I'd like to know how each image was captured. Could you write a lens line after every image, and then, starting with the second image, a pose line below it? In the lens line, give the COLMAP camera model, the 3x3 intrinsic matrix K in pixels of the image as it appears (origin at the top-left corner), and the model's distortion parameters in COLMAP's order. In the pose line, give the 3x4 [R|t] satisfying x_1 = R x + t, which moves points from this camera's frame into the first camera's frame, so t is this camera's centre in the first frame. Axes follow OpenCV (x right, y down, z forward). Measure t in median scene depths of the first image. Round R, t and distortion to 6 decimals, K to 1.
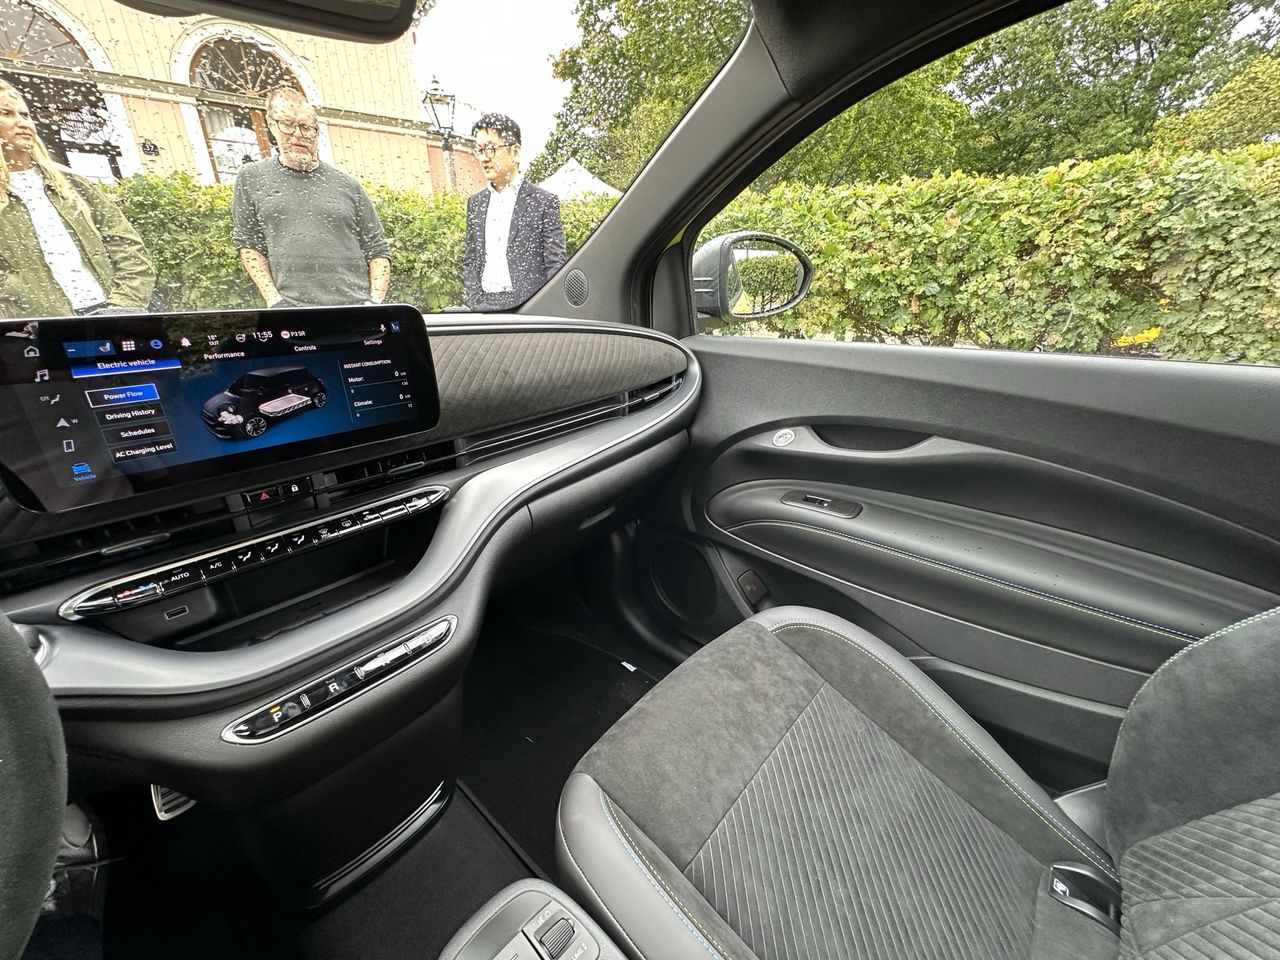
lens RADIAL K [[508.9, 0, 638.0], [0, 508.9, 473.9], [0, 0, 1]] dist [-0.007021, 0.000971]
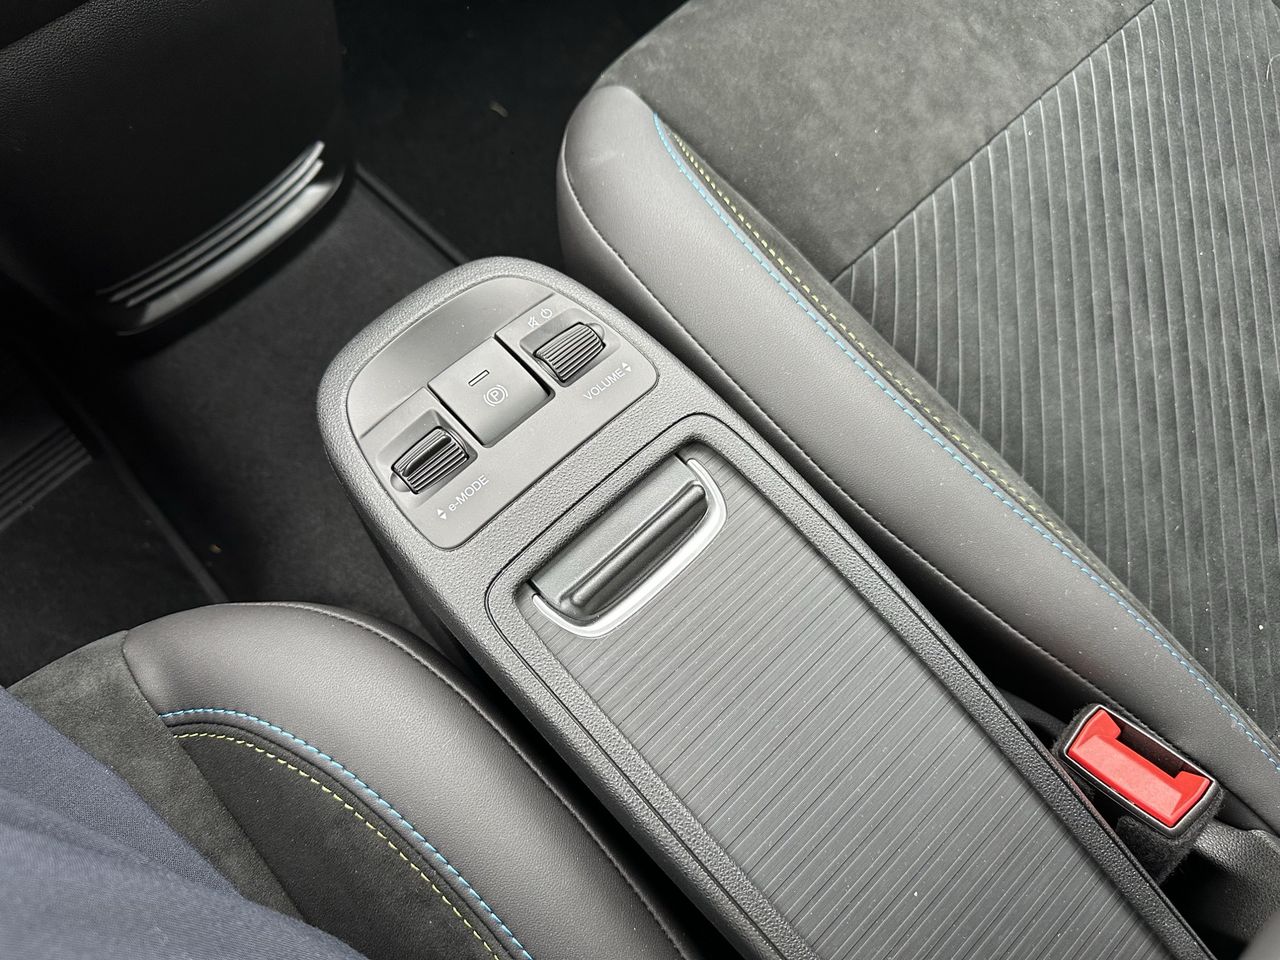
lens RADIAL K [[920.3, 0, 632.1], [0, 920.3, 472.1], [0, 0, 1]] dist [0.002527, -0.011907]
pose [[0.997051, 0.051745, -0.056675, -0.030842], [-0.000112, 0.739470, 0.673190, 0.278068], [0.076744, -0.671198, 0.737295, 0.194705]]
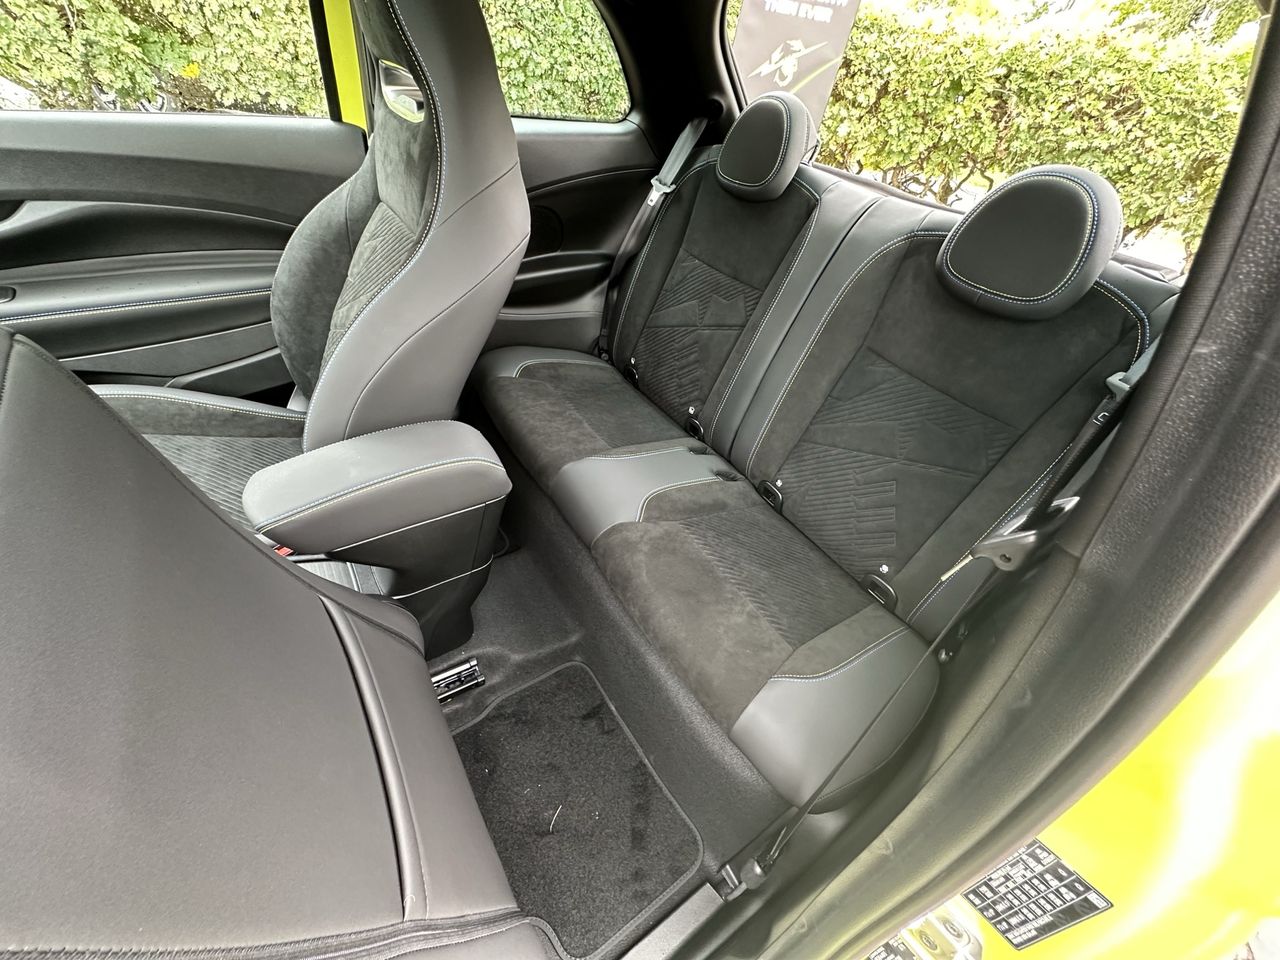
lens RADIAL K [[508.9, 0, 647.9], [0, 508.9, 474.6], [0, 0, 1]] dist [-0.007021, 0.000971]
pose [[0.224070, -0.607085, 0.762391, -0.393618], [0.241065, 0.792498, 0.560209, 0.132036], [-0.944288, 0.058260, 0.323922, -0.754074]]
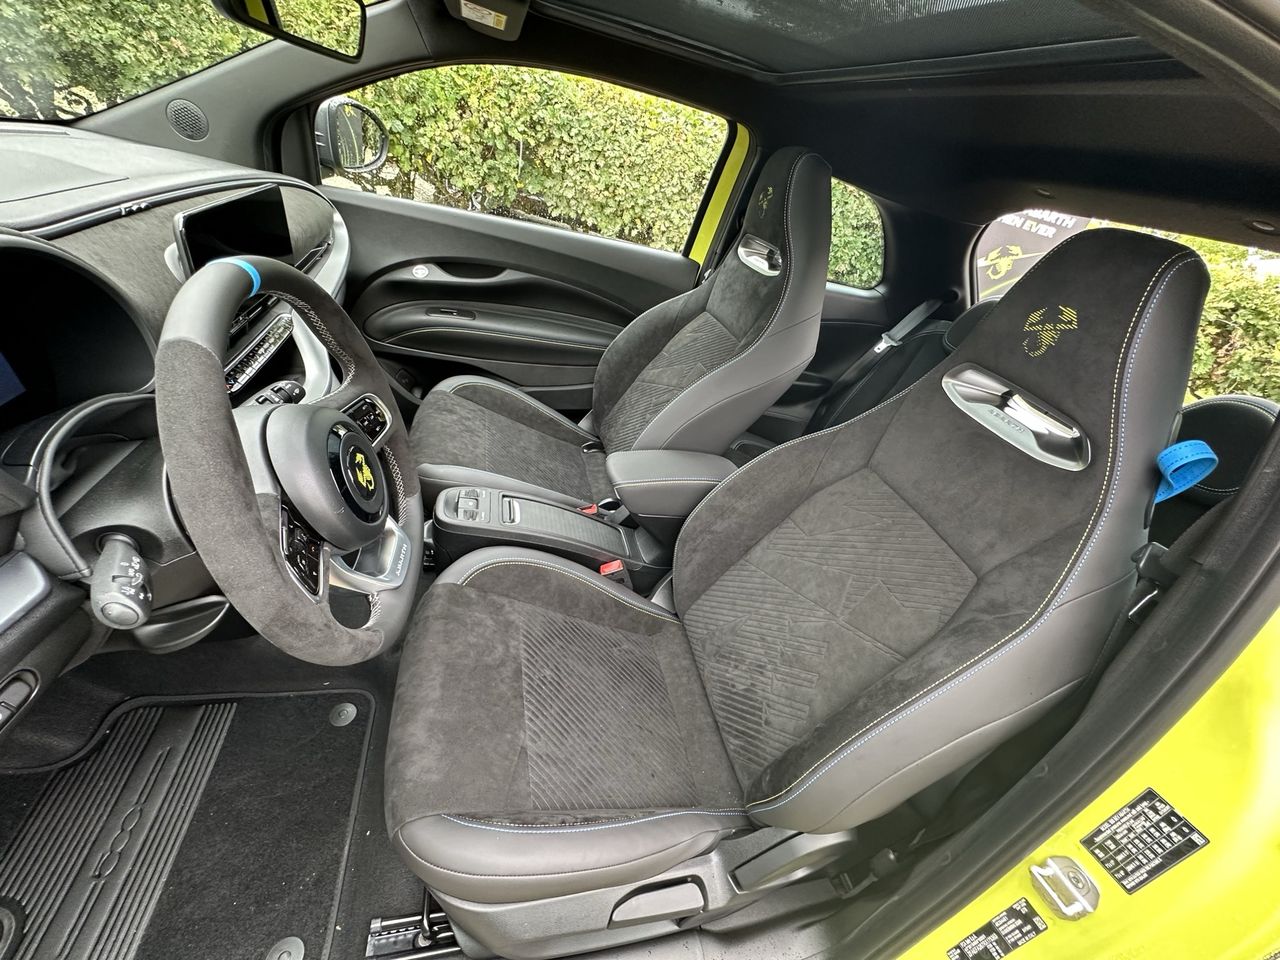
lens RADIAL K [[508.9, 0, 646.7], [0, 508.9, 476.4], [0, 0, 1]] dist [-0.007021, 0.000971]
pose [[0.533173, -0.334794, 0.776943, -1.003752], [0.072191, 0.933020, 0.352508, 0.020715], [-0.842921, -0.131859, 0.521630, -0.615713]]
